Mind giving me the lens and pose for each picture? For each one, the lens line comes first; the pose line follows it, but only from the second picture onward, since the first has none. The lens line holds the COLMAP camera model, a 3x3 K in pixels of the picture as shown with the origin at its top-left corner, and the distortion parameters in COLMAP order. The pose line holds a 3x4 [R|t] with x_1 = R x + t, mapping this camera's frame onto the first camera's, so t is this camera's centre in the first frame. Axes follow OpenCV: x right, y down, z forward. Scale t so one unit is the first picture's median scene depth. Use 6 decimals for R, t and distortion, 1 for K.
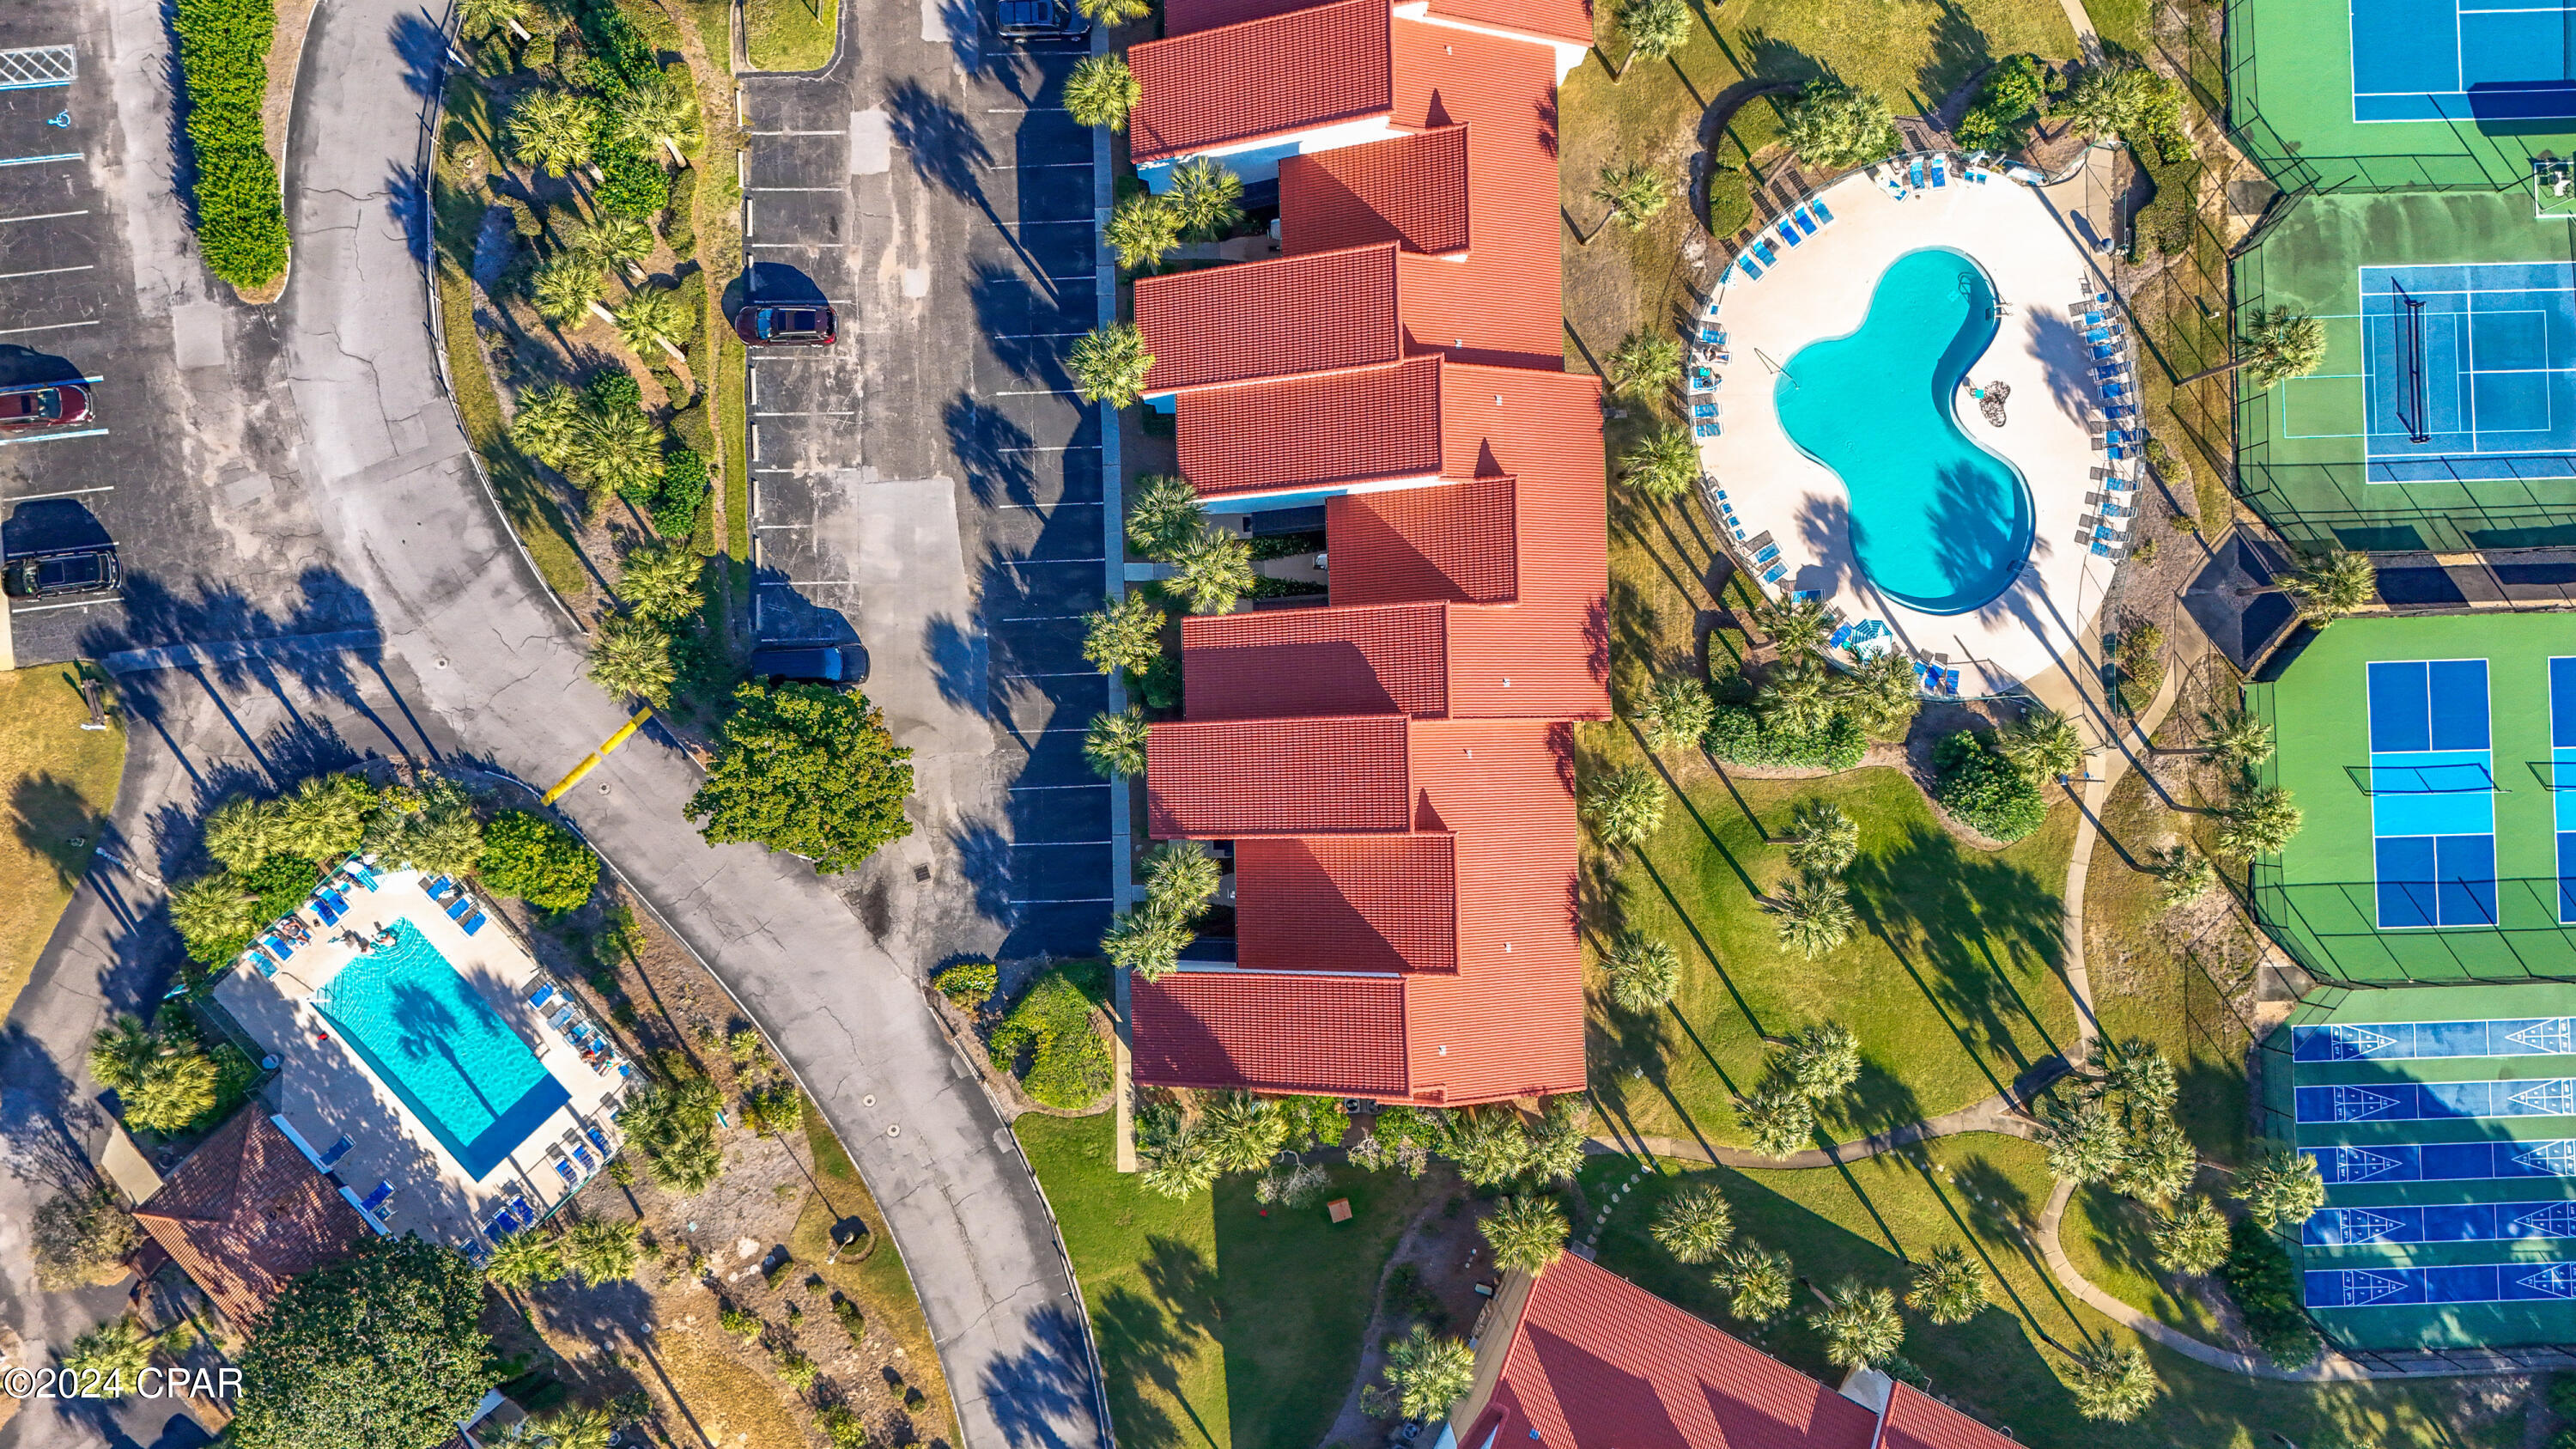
lens RADIAL K [[1890.3, 0, 1279.7], [0, 1890.3, 714.3], [0, 0, 1]] dist [0.083711, -0.080313]
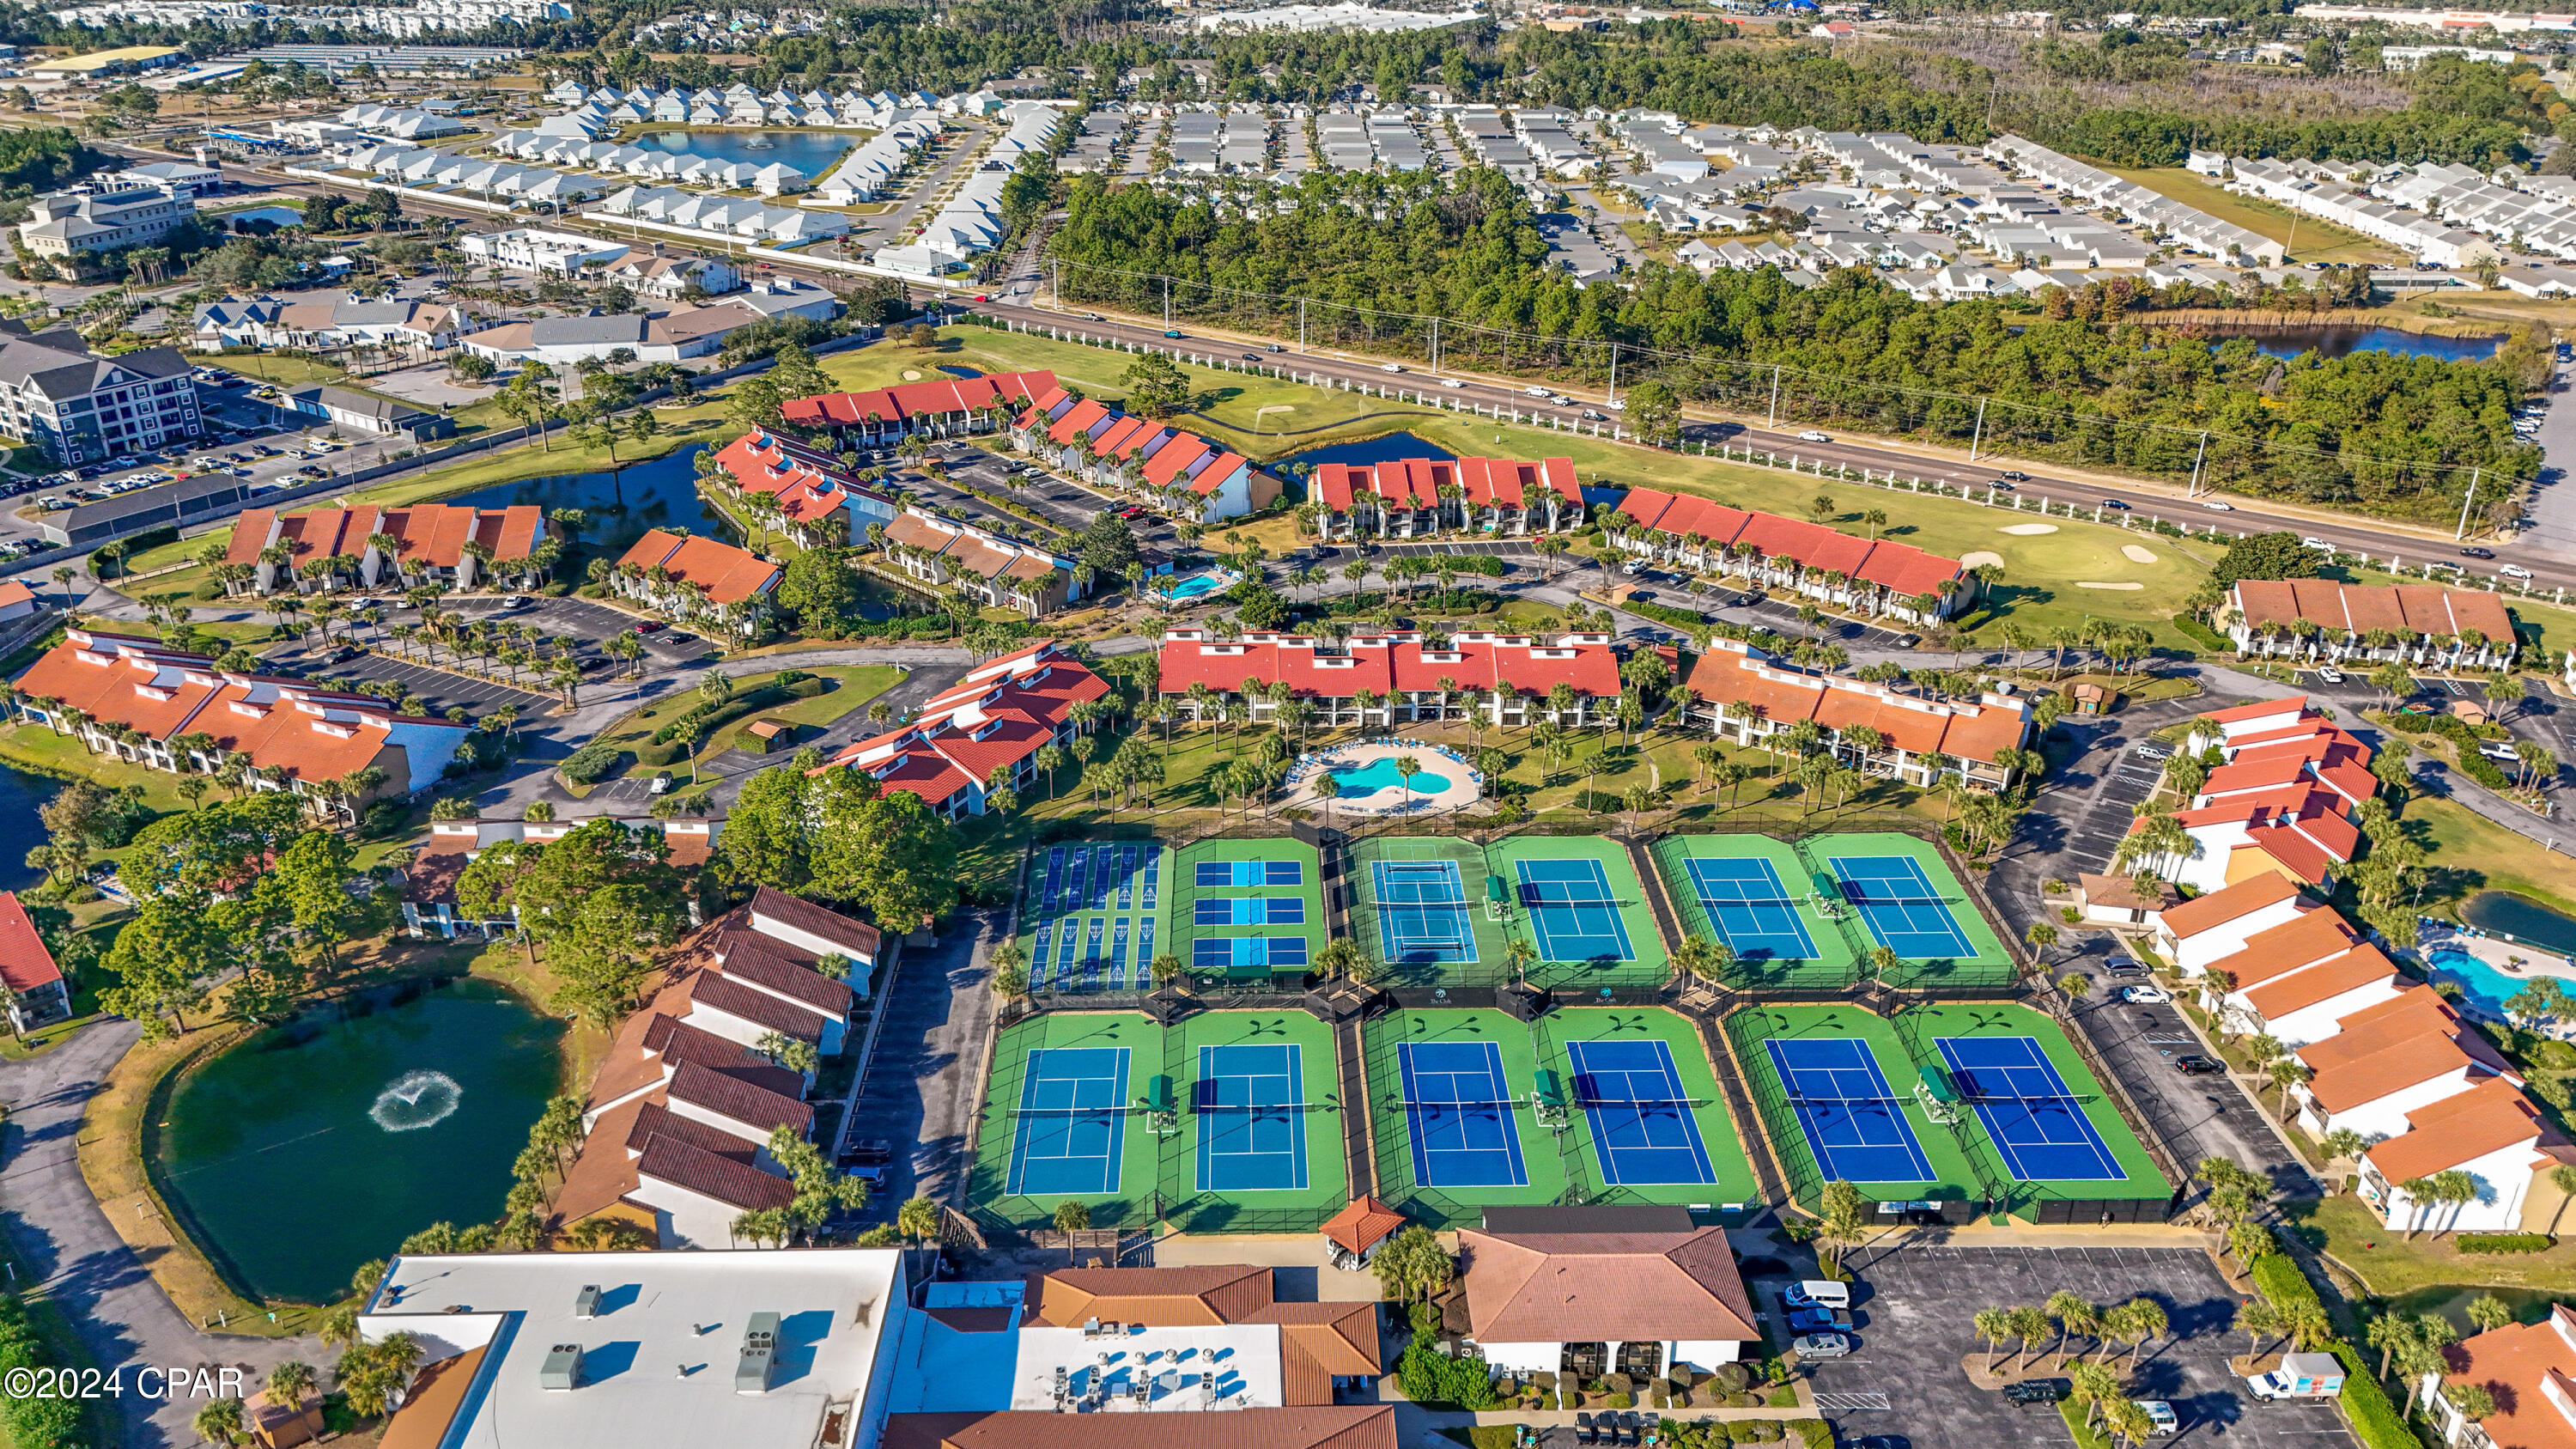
lens RADIAL K [[1890.3, 0, 1279.7], [0, 1890.3, 714.3], [0, 0, 1]] dist [0.083711, -0.080313]
pose [[-0.004696, 0.407114, -0.913365, 2.787362], [-0.999823, 0.014706, 0.011696, -0.030992], [0.018194, 0.913259, 0.406973, -0.196549]]
